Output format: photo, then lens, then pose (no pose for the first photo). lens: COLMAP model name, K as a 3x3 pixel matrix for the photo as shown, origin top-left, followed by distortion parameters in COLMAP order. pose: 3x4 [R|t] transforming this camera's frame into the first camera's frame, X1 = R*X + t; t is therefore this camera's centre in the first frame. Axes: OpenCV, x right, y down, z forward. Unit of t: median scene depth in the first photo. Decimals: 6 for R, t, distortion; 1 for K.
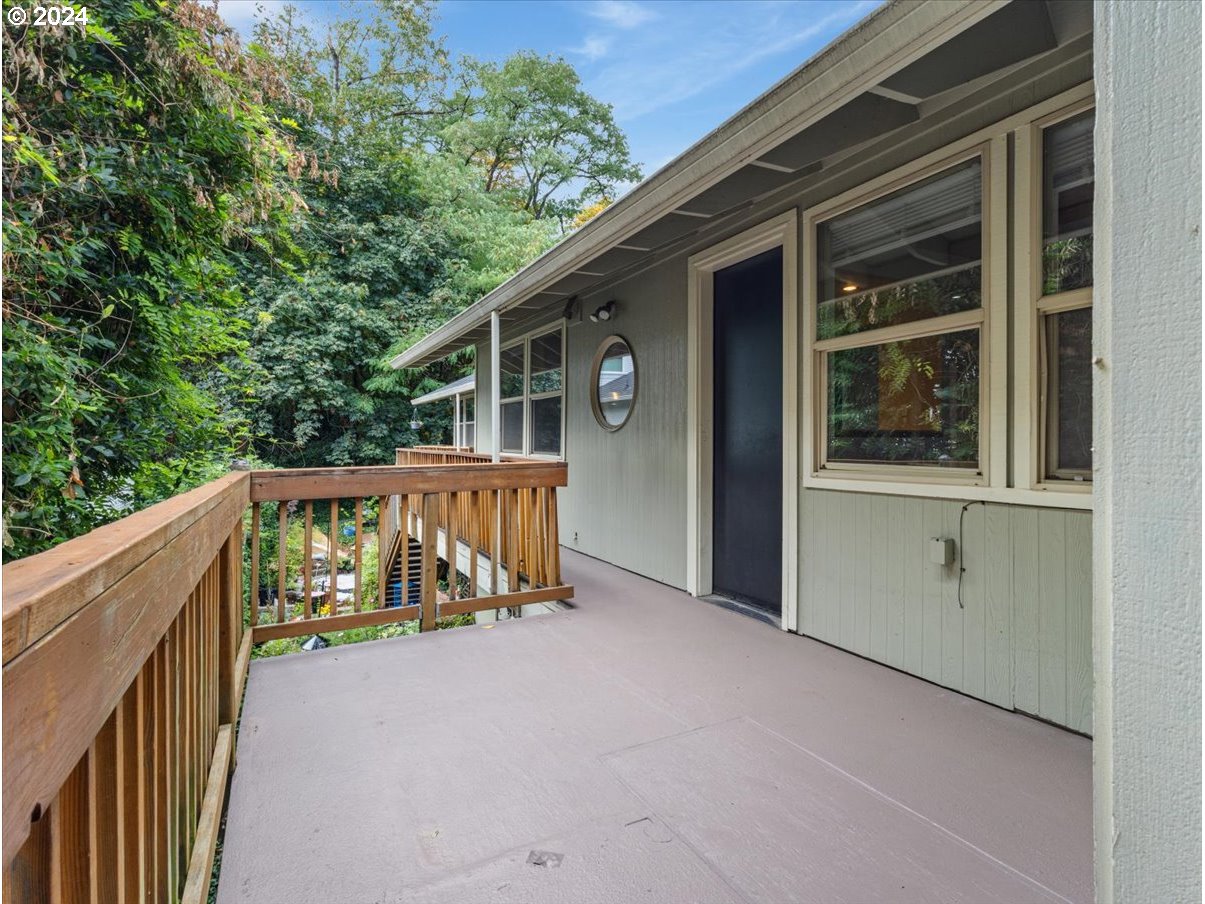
lens RADIAL K [[632.5, 0, 601.7], [0, 632.5, 454.6], [0, 0, 1]] dist [0.002493, 0.003874]
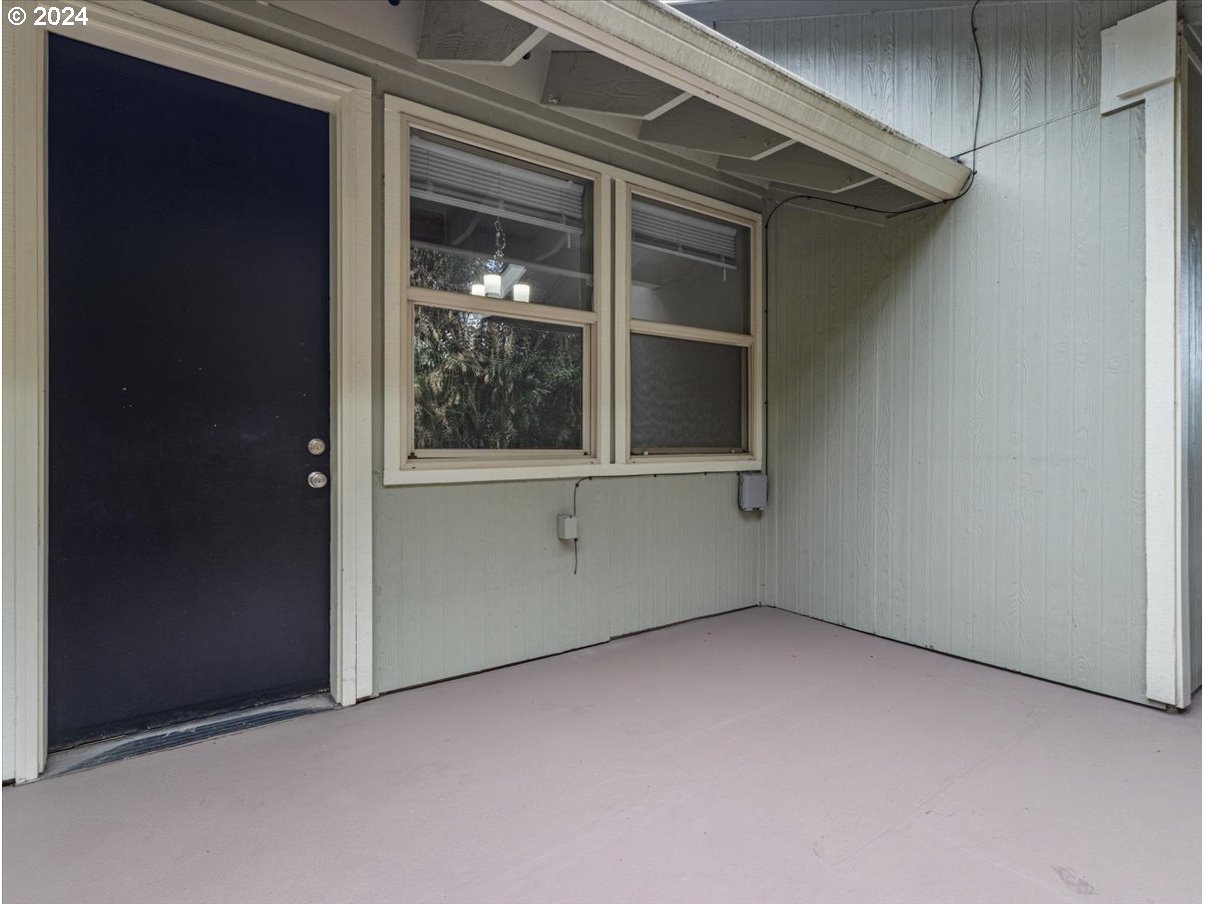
lens RADIAL K [[632.5, 0, 603.8], [0, 632.5, 444.1], [0, 0, 1]] dist [0.002493, 0.003874]
pose [[-0.170732, -0.013658, 0.985223, -0.536544], [0.006640, 0.999865, 0.015012, -0.004694], [-0.985295, 0.009105, -0.170618, 1.125161]]
